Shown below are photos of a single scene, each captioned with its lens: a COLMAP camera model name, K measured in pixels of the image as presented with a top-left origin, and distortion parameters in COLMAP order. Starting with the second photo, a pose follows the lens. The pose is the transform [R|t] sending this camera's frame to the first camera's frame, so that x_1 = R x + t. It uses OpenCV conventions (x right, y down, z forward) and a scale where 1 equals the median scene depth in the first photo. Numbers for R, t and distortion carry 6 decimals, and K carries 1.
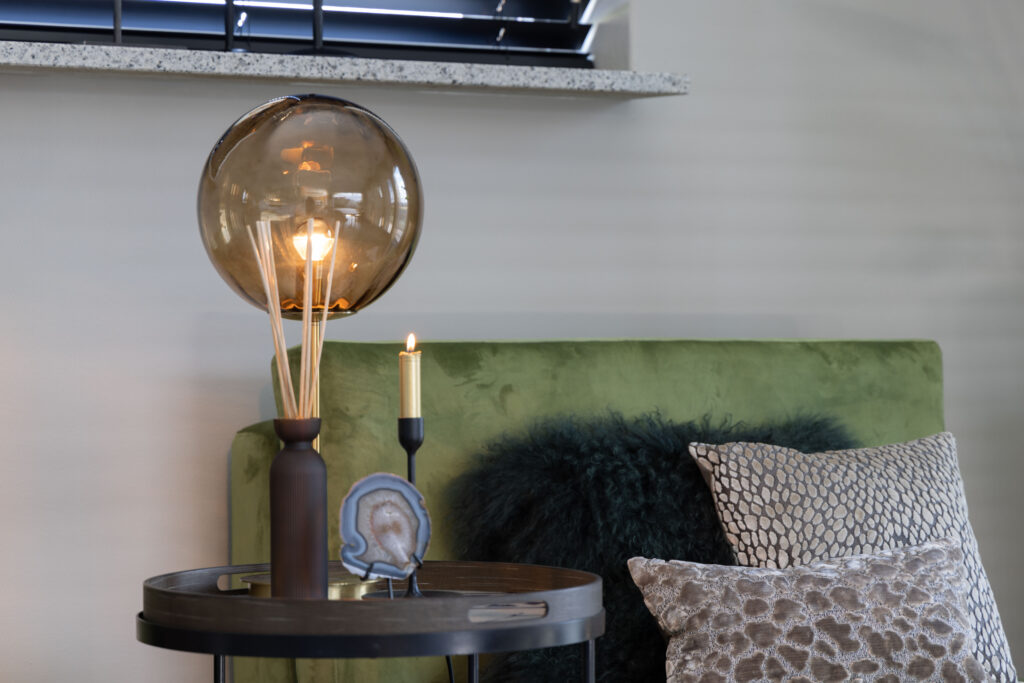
lens RADIAL K [[4955.6, 0, 512.0], [0, 4955.6, 341.5], [0, 0, 1]] dist [2.037575, 0.542818]
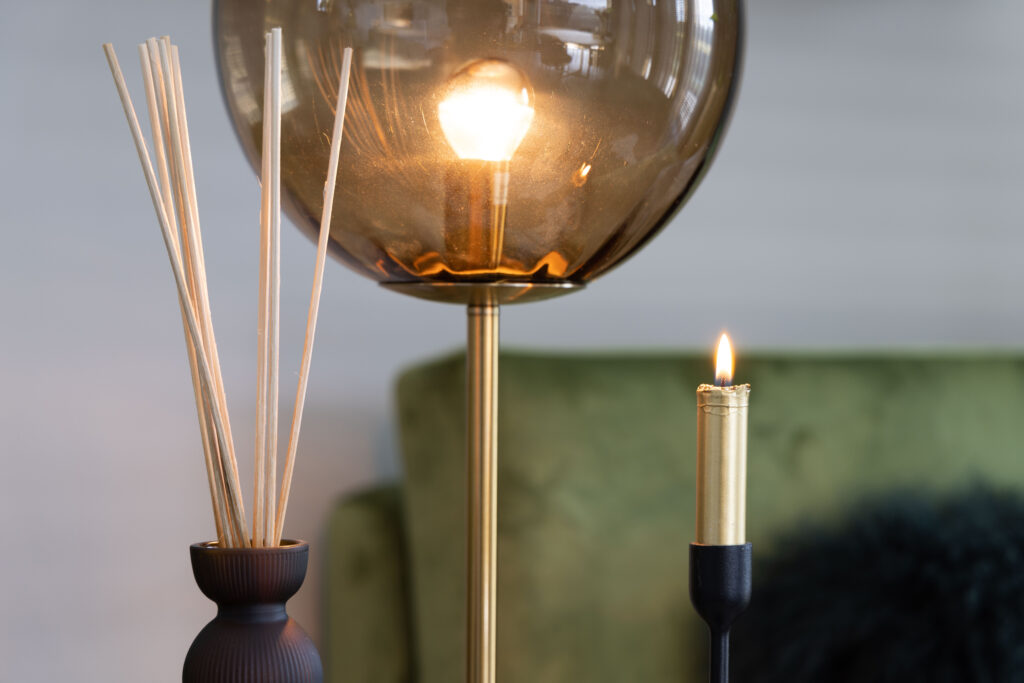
lens RADIAL K [[3739.1, 0, 512.0], [0, 3739.1, 341.5], [0, 0, 1]] dist [0.939512, 0.748820]
pose [[0.999478, 0.023277, -0.022419, -0.030185], [-0.023278, 0.999729, 0.000191, -0.000970], [0.022417, 0.000331, 0.999749, 0.674025]]
